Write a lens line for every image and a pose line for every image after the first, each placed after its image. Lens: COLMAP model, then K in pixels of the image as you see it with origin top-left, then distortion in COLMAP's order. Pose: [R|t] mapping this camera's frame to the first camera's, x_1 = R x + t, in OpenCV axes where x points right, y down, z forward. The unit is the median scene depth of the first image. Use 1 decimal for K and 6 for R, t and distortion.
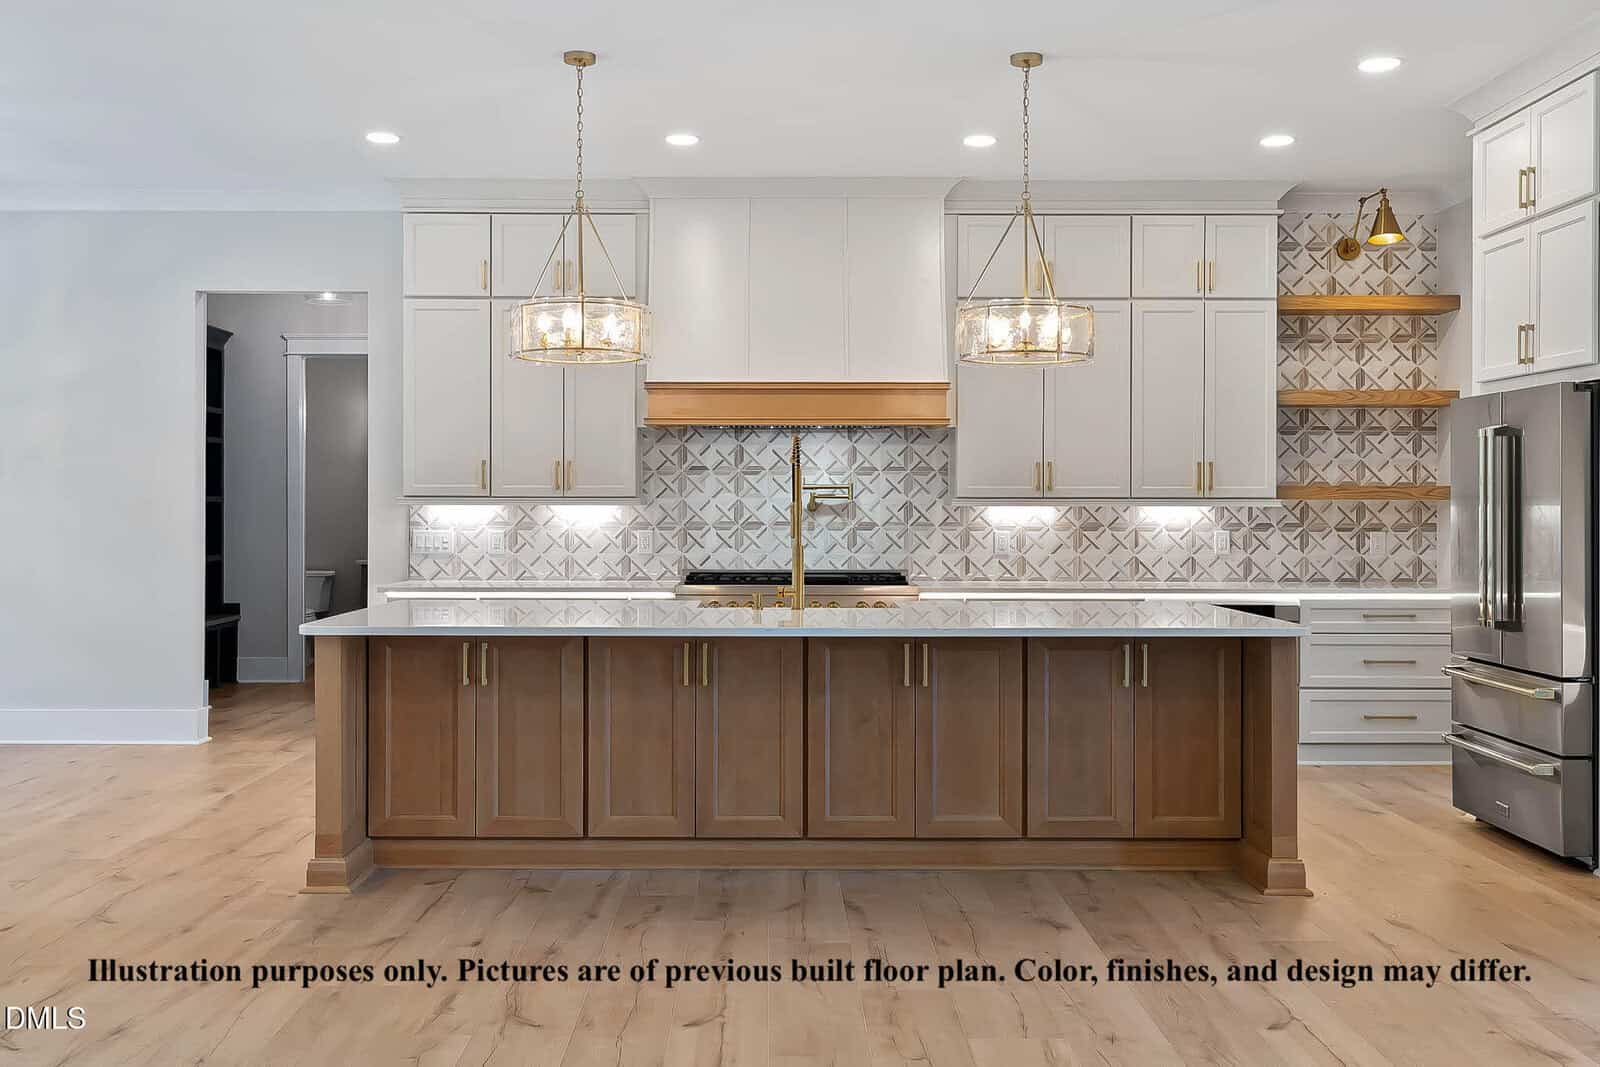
lens RADIAL K [[1557.8, 0, 797.8], [0, 1557.8, 526.4], [0, 0, 1]] dist [-0.027007, 0.000000]
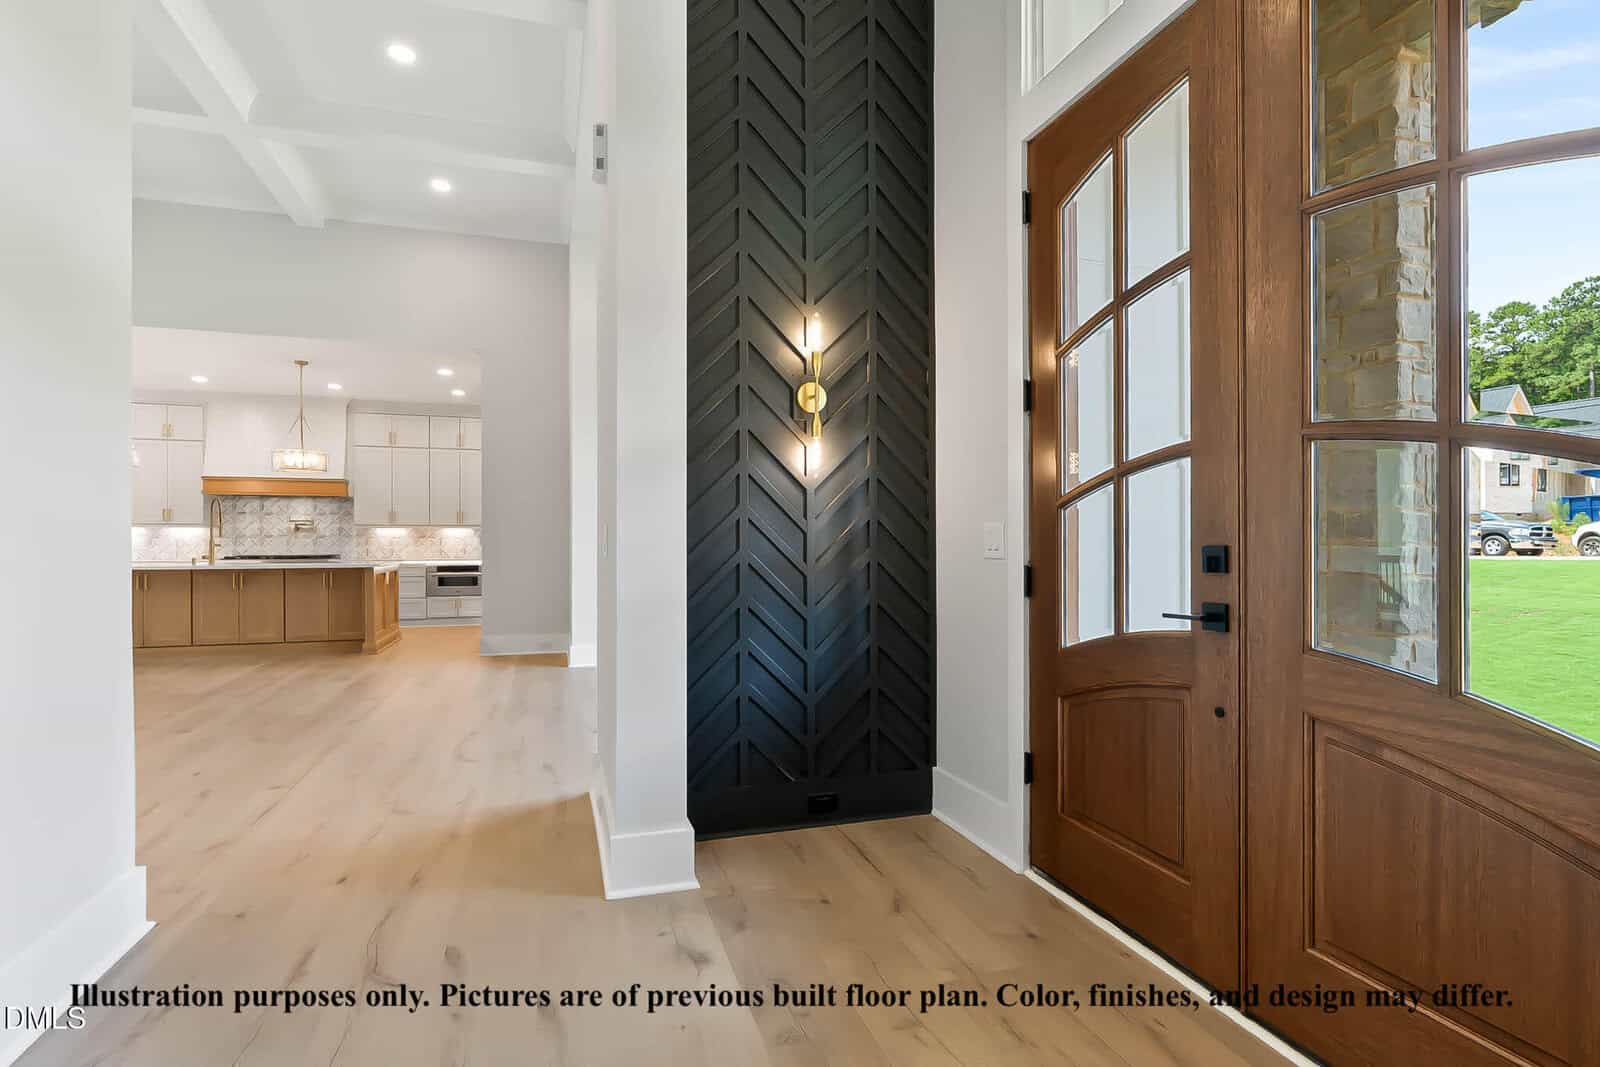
lens RADIAL K [[757.4, 0, 805.2], [0, 757.4, 541.0], [0, 0, 1]] dist [-0.010900, 0.004180]
pose [[0.952361, -0.002877, 0.304959, 0.411667], [0.008025, 0.999846, -0.015630, 0.031666], [-0.304867, 0.017333, 0.952237, -0.379986]]
